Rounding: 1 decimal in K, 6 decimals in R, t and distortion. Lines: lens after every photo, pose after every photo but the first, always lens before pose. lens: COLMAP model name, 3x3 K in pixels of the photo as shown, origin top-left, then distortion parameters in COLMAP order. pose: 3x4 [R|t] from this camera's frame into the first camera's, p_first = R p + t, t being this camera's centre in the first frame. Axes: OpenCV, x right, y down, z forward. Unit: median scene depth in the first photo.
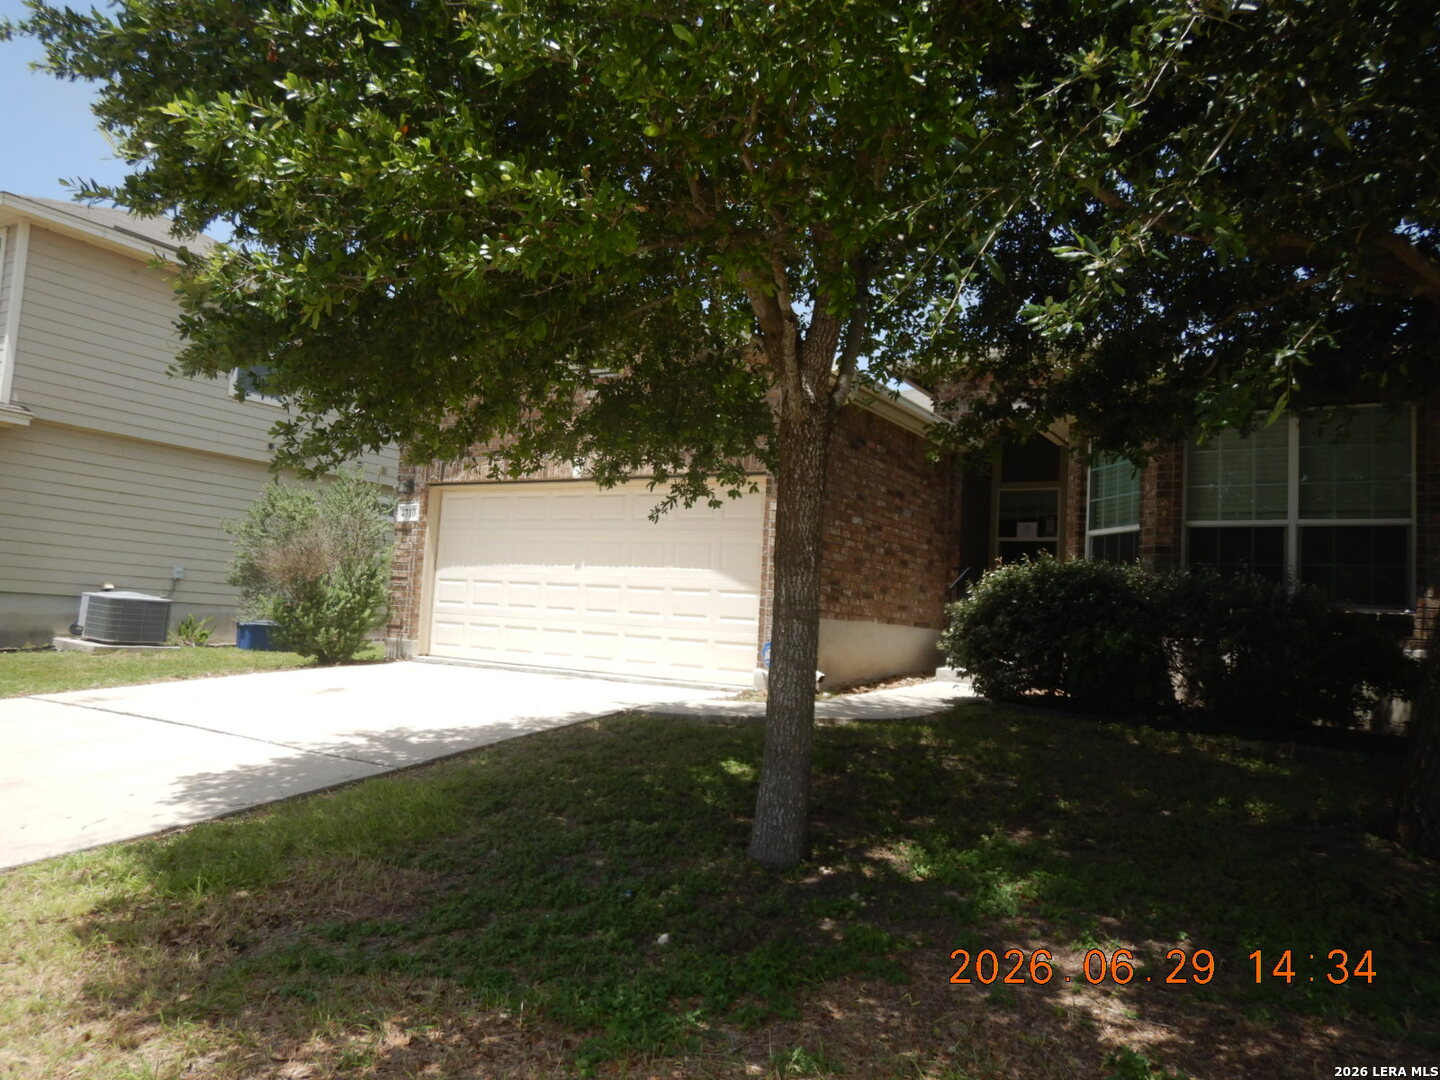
lens RADIAL K [[1023.8, 0, 720.0], [0, 1023.8, 540.0], [0, 0, 1]] dist [0.034402, 0.000320]
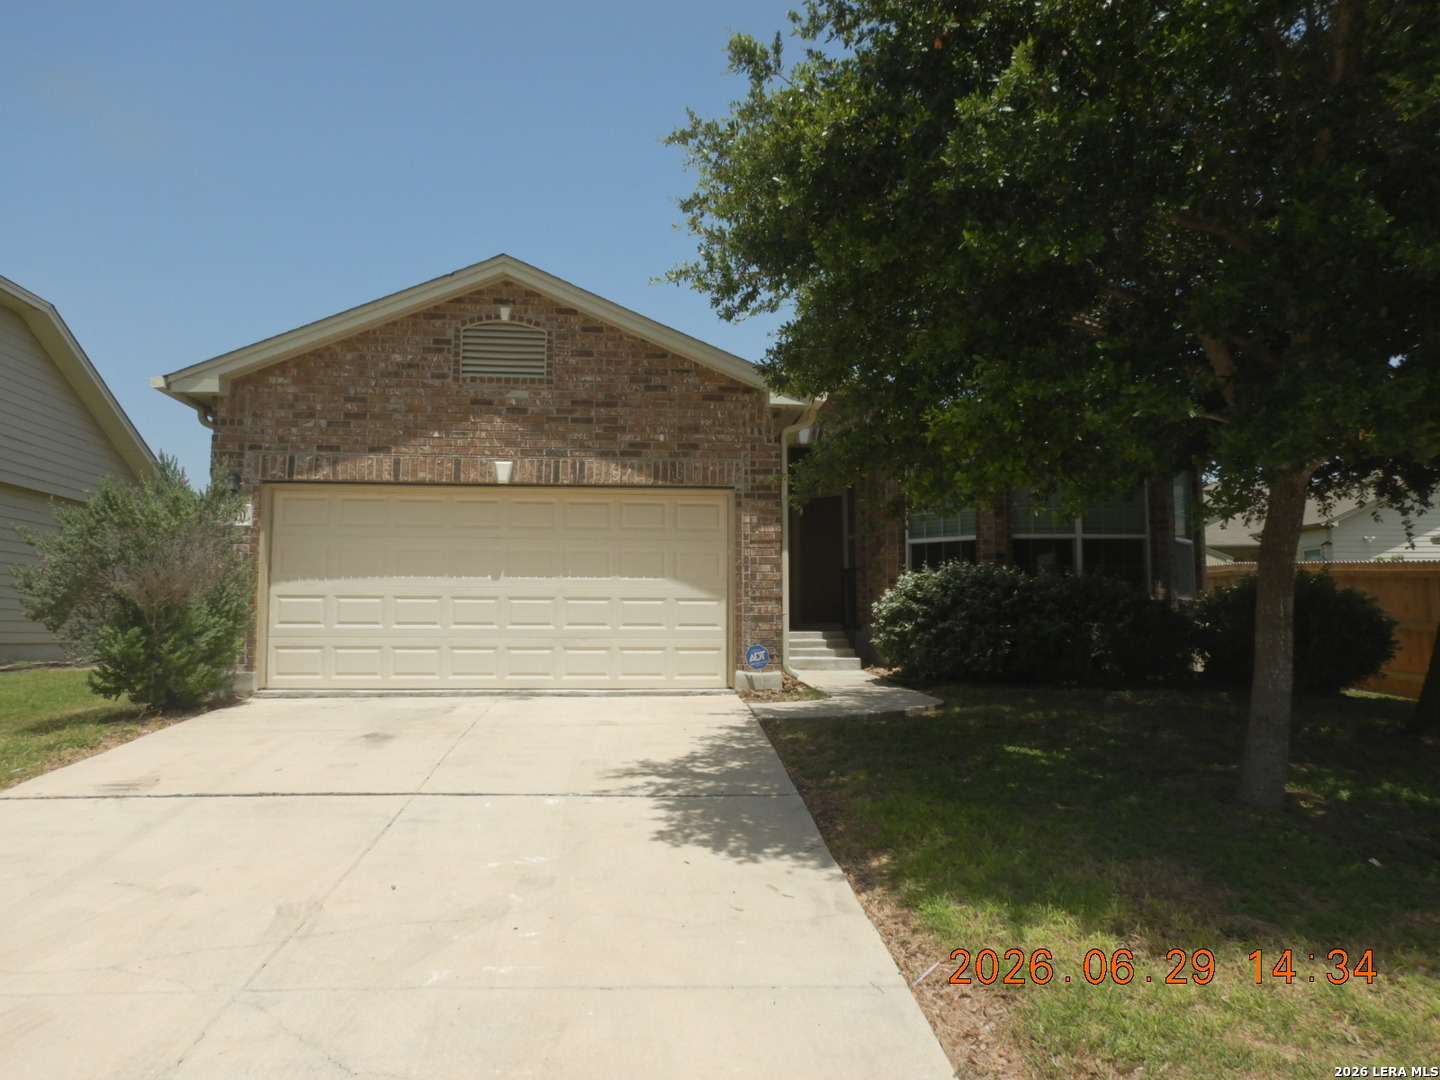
lens RADIAL K [[1023.8, 0, 720.0], [0, 1023.8, 540.0], [0, 0, 1]] dist [0.034402, 0.000320]
pose [[0.801594, -0.003595, 0.597859, -0.536104], [-0.004888, 0.999909, 0.012566, -0.021262], [-0.597849, -0.012995, 0.801503, 0.130373]]
